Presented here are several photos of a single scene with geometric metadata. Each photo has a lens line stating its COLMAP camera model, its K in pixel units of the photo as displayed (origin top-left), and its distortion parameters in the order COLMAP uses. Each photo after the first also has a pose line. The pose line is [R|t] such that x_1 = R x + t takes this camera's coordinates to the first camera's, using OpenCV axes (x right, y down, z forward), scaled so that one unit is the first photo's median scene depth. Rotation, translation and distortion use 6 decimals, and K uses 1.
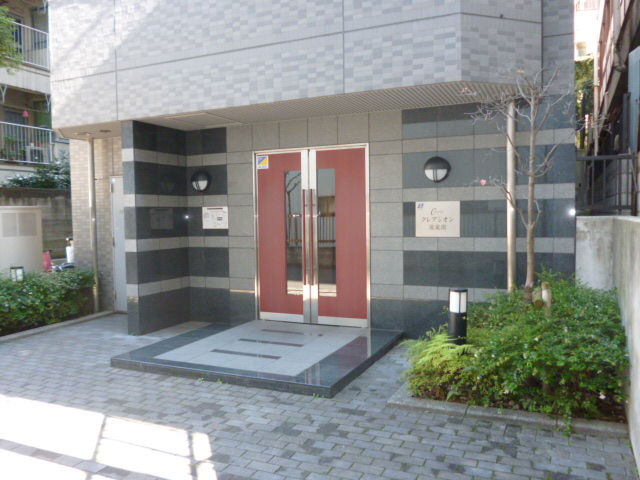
lens RADIAL K [[538.8, 0, 321.3], [0, 538.8, 240.2], [0, 0, 1]] dist [-0.012174, -0.014787]
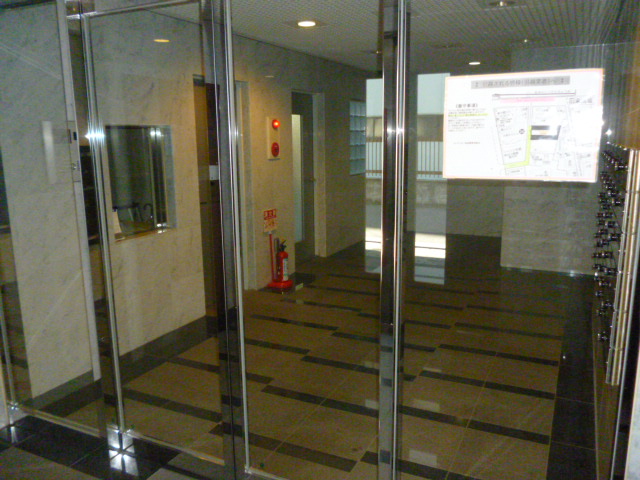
lens RADIAL K [[538.8, 0, 324.5], [0, 538.8, 236.5], [0, 0, 1]] dist [-0.012174, -0.014787]
pose [[0.999945, 0.005959, -0.008679, -0.296269], [-0.004653, 0.989651, 0.143418, -0.032190], [0.009443, -0.143370, 0.989624, 0.863432]]
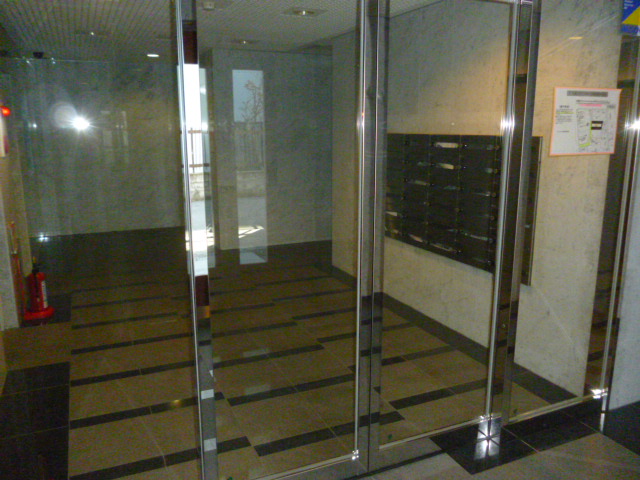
lens RADIAL K [[538.8, 0, 322.8], [0, 538.8, 243.8], [0, 0, 1]] dist [-0.012174, -0.014787]
pose [[0.656021, -0.151098, 0.739463, -0.615417], [0.027923, 0.983944, 0.176282, -0.033438], [-0.754226, -0.094996, 0.649707, 0.988253]]
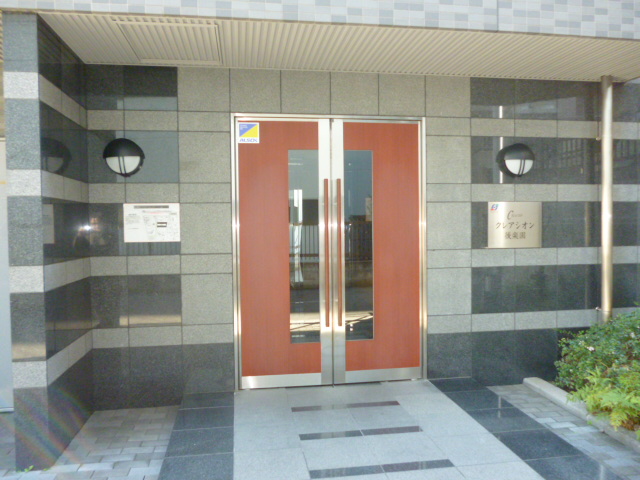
lens RADIAL K [[538.8, 0, 320.8], [0, 538.8, 240.4], [0, 0, 1]] dist [-0.012174, -0.014787]
pose [[0.831345, -0.010705, 0.555653, -0.401279], [0.024822, 0.999532, -0.017881, -0.009195], [-0.555202, 0.028658, 0.831222, 0.468321]]
